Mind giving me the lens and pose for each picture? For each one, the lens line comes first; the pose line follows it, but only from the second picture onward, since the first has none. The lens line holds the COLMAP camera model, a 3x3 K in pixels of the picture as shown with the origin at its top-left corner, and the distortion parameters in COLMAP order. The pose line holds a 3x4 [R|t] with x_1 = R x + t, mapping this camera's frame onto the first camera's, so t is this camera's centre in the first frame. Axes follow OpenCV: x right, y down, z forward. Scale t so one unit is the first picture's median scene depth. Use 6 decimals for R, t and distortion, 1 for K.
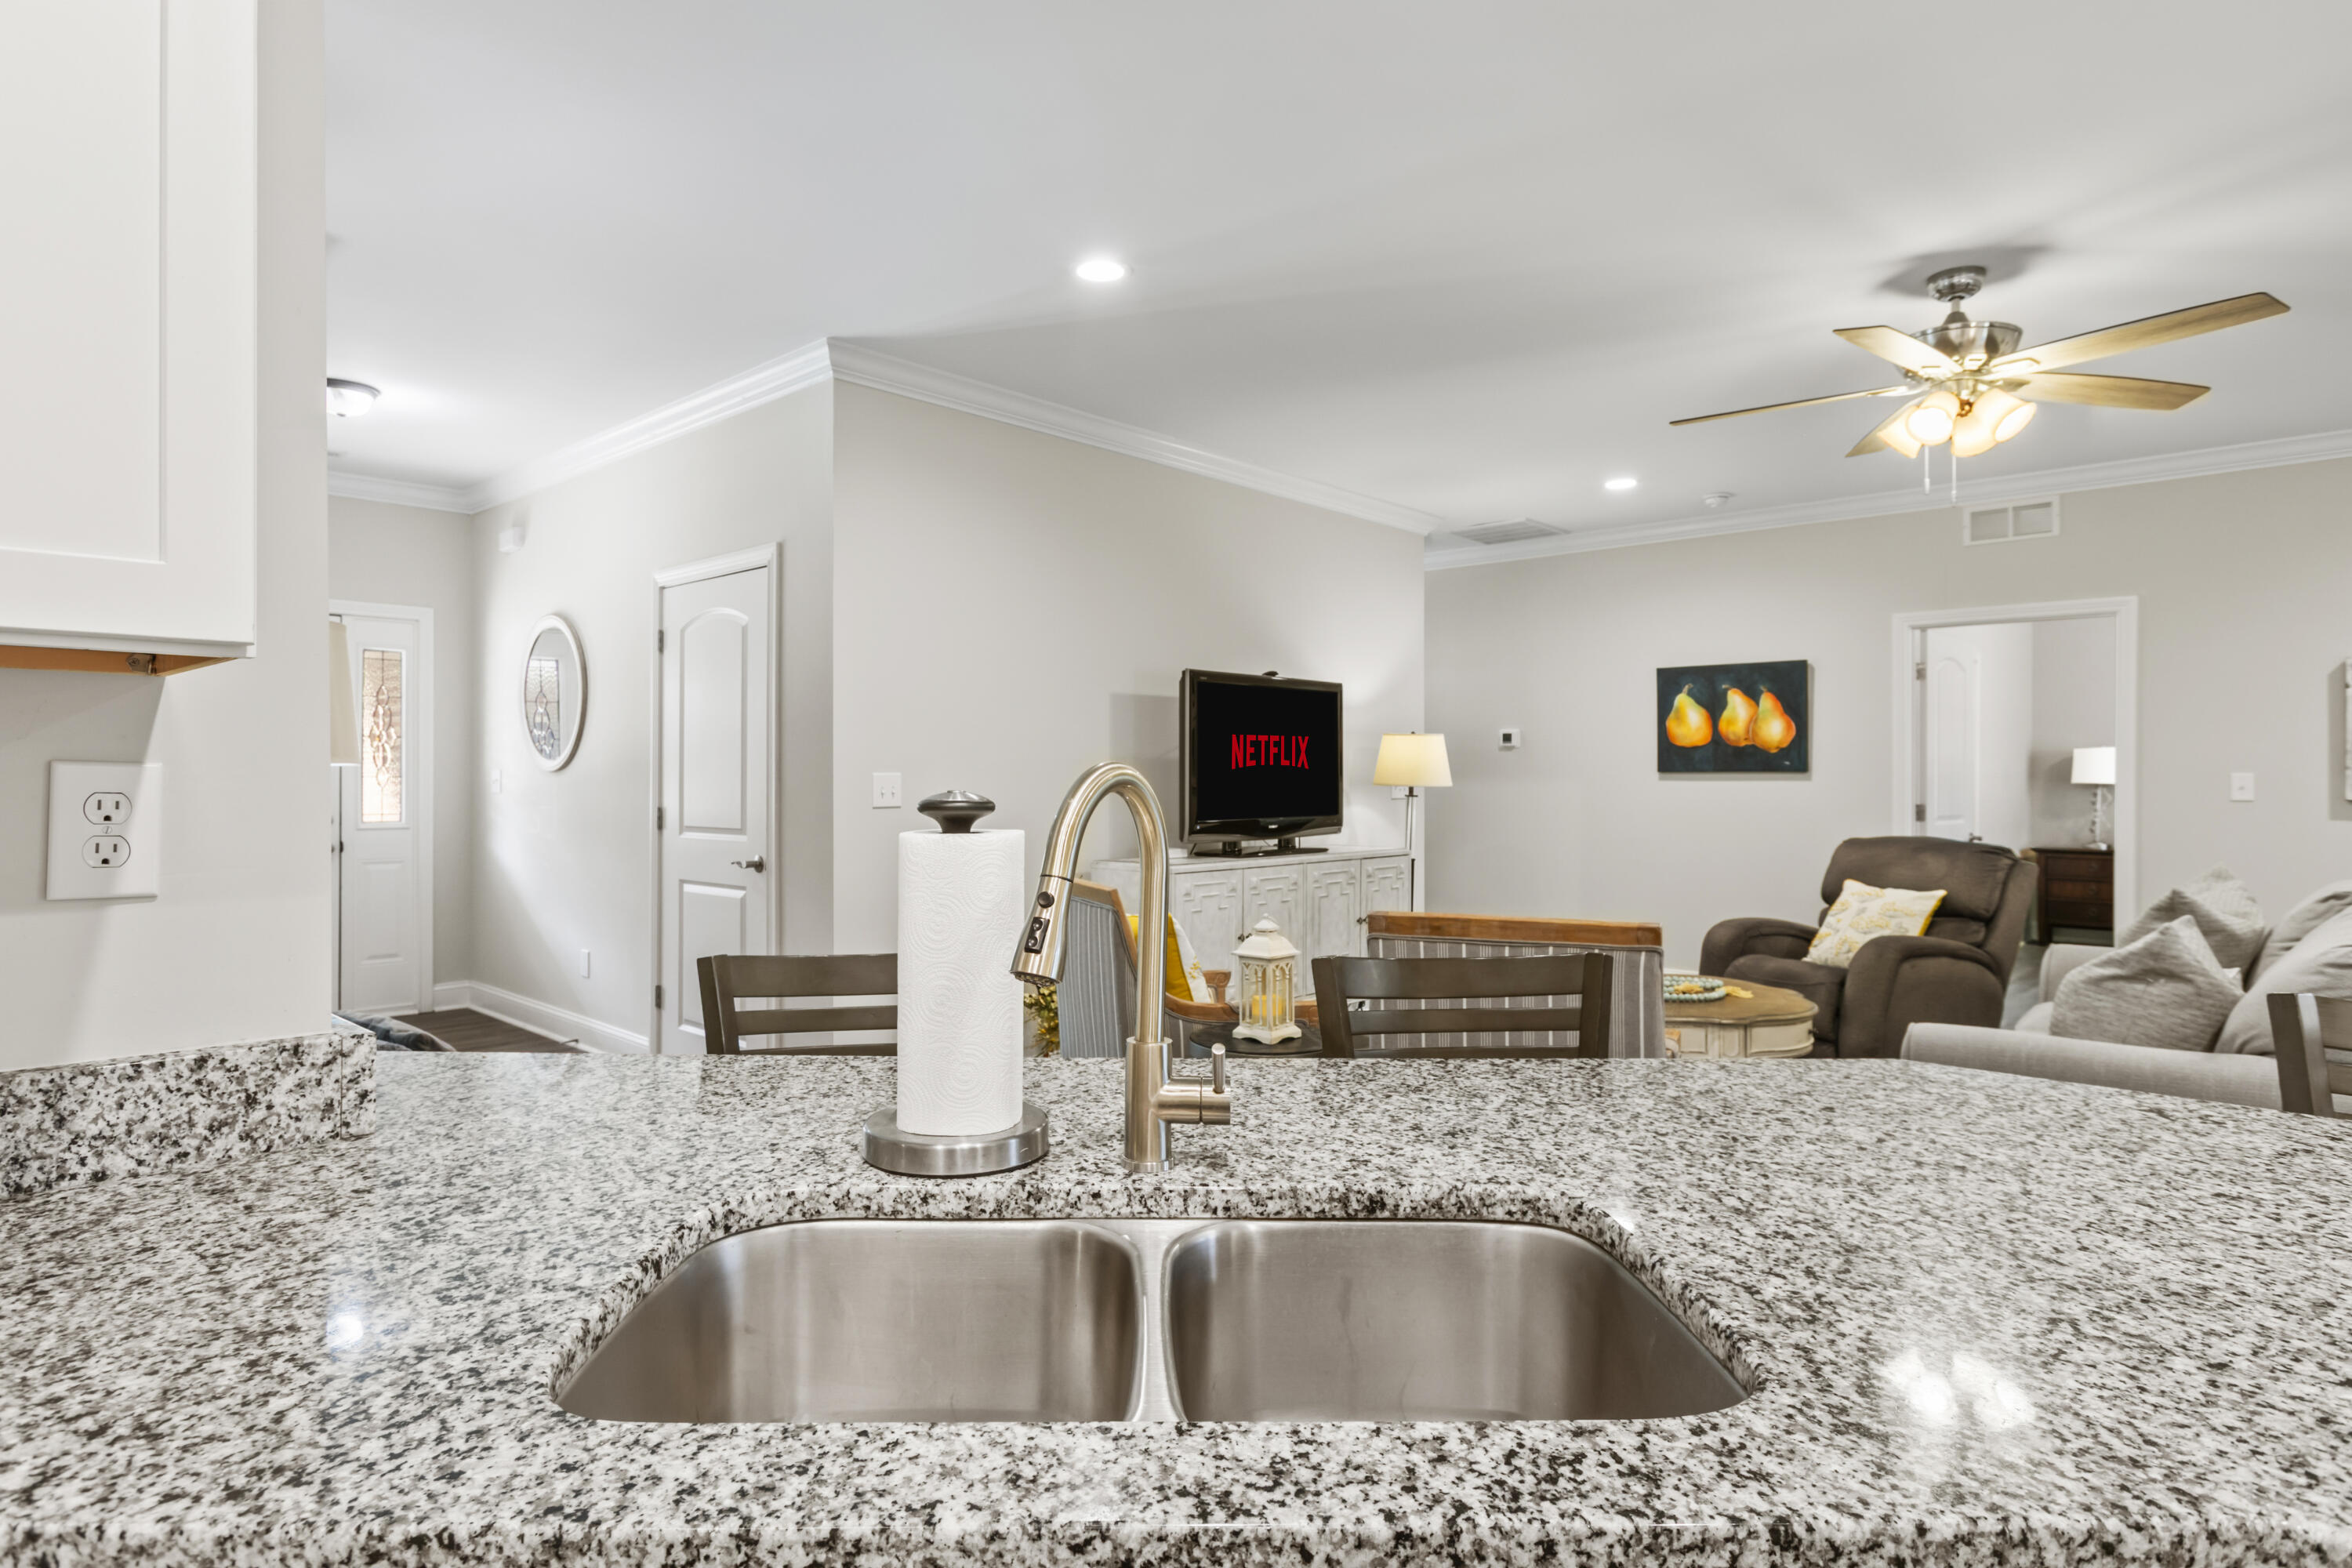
lens RADIAL K [[1301.3, 0, 1164.3], [0, 1301.3, 782.0], [0, 0, 1]] dist [-0.002830, 0.003407]
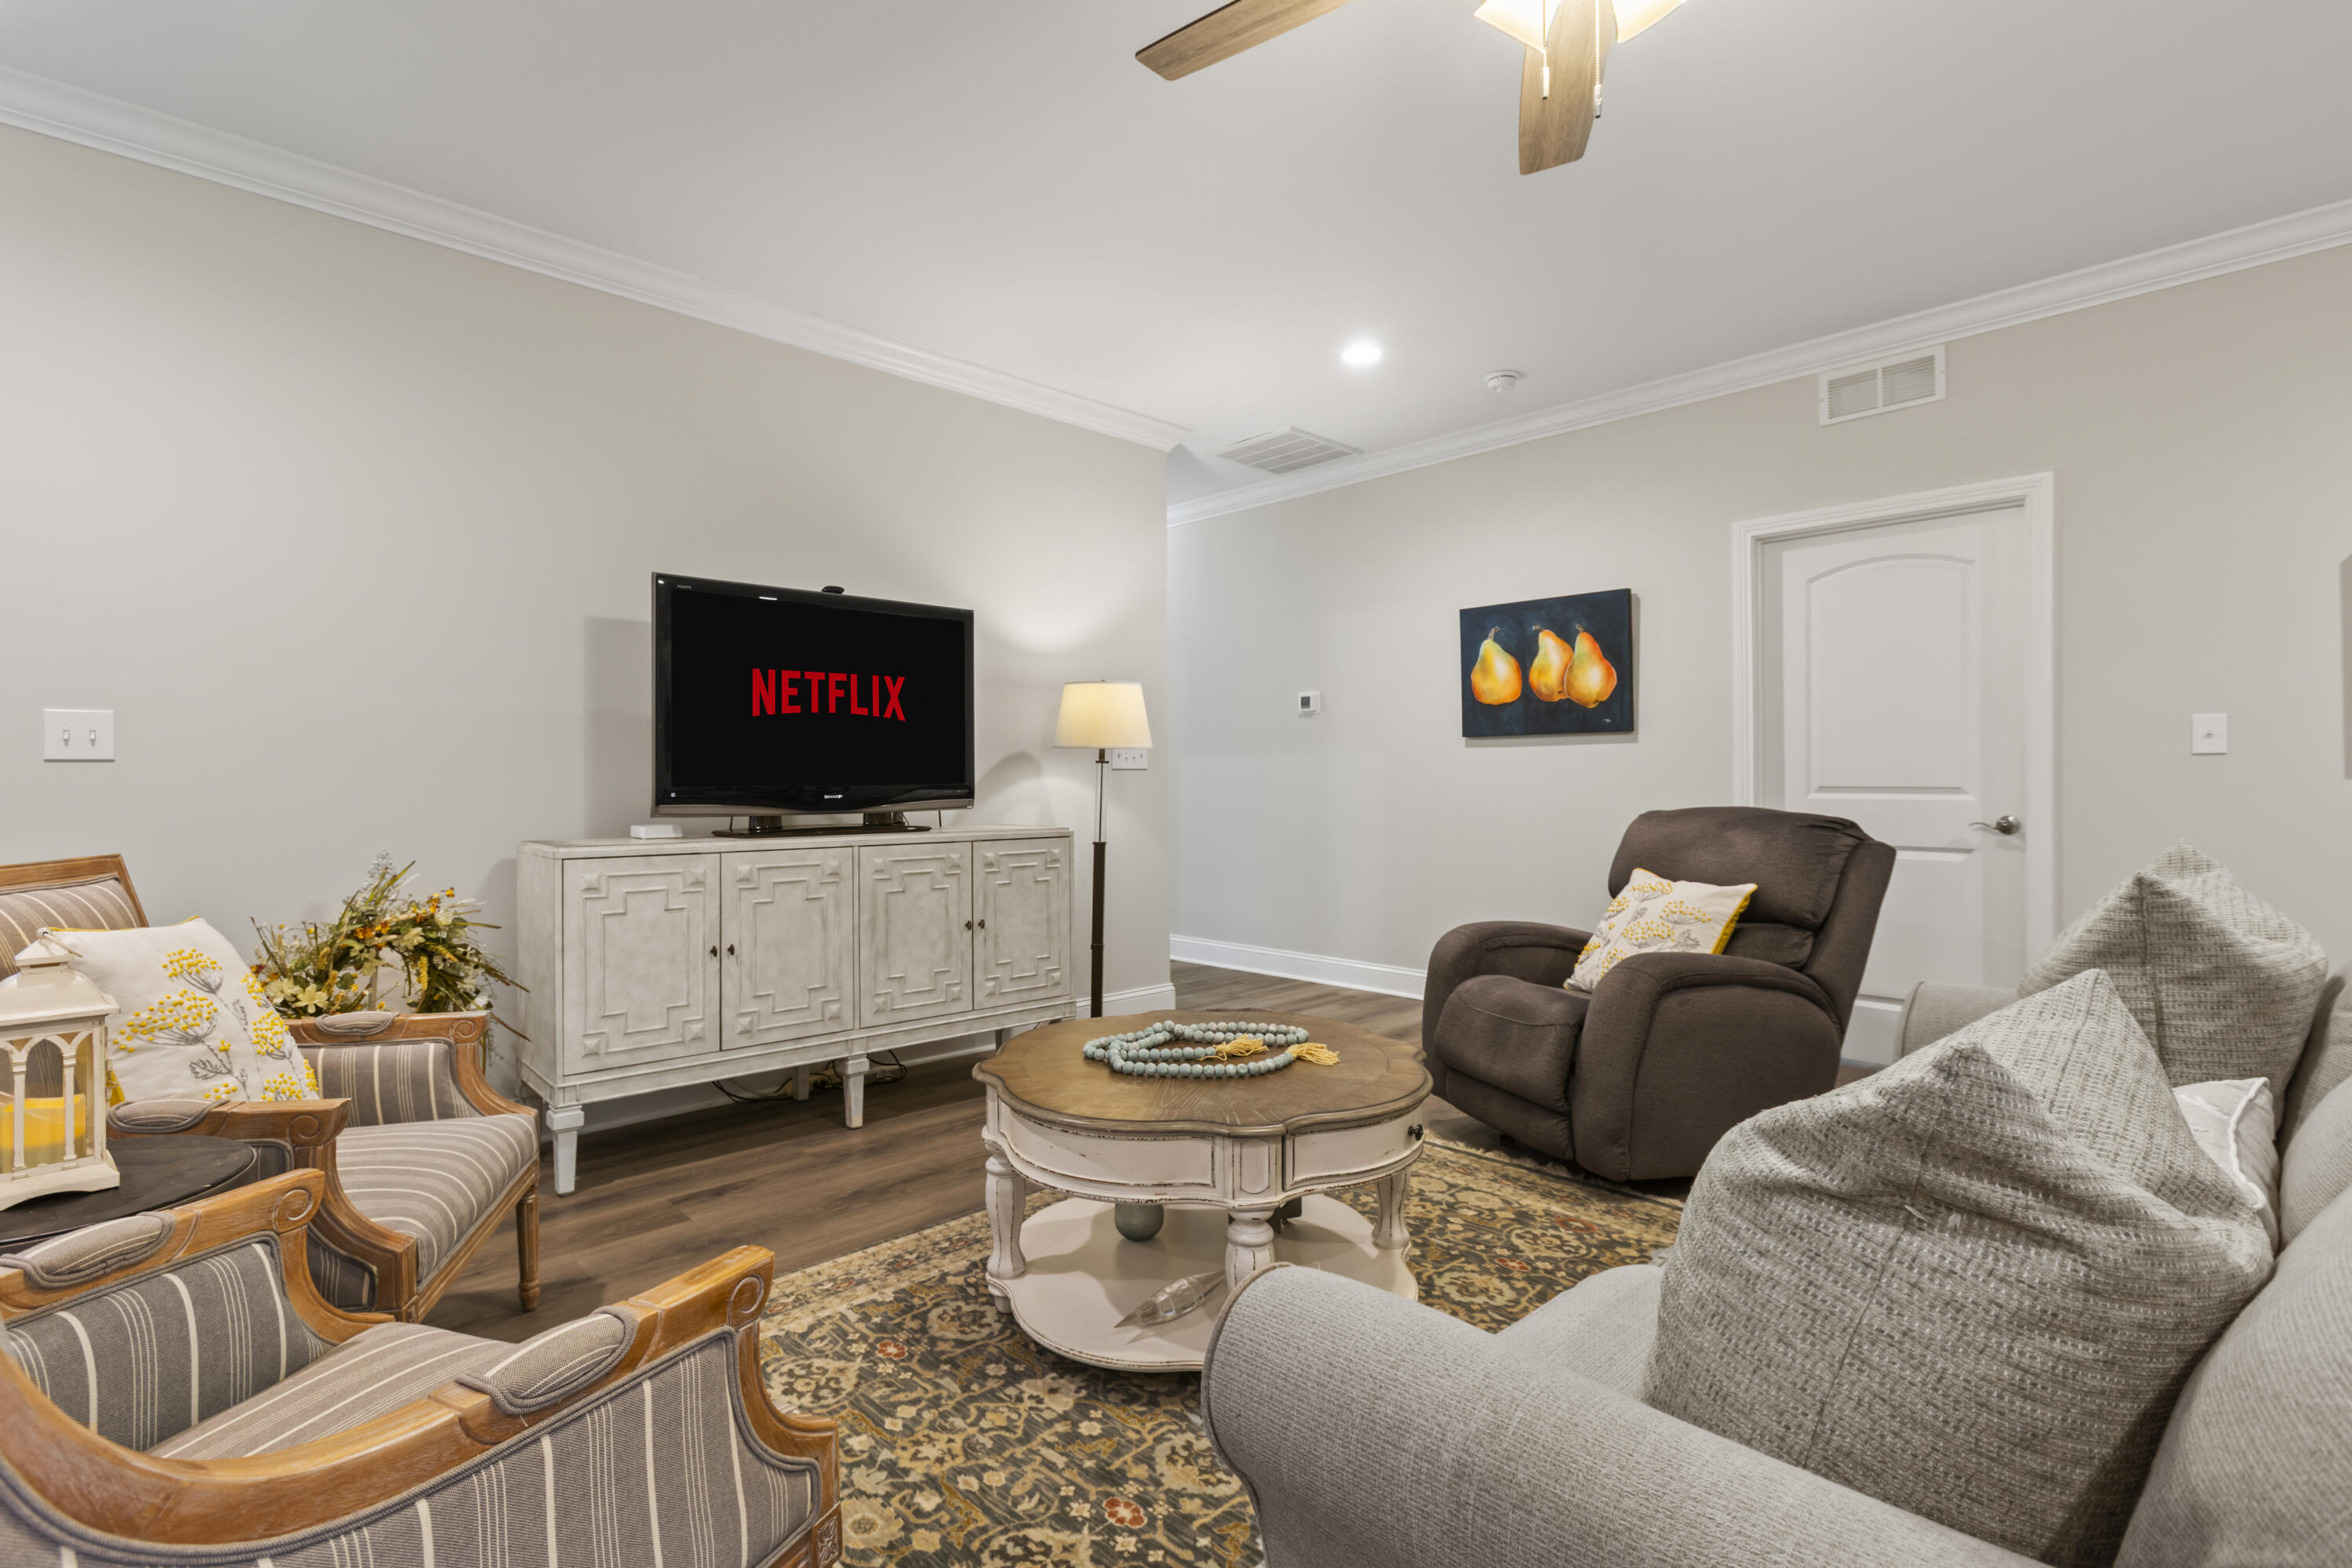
lens RADIAL K [[1126.7, 0, 1170.1], [0, 1126.7, 772.3], [0, 0, 1]] dist [-0.000601, 0.000289]
pose [[0.998739, -0.005479, -0.049908, 0.302922], [0.005030, 0.999946, -0.009121, 0.027166], [0.049956, 0.008858, 0.998712, 0.370066]]
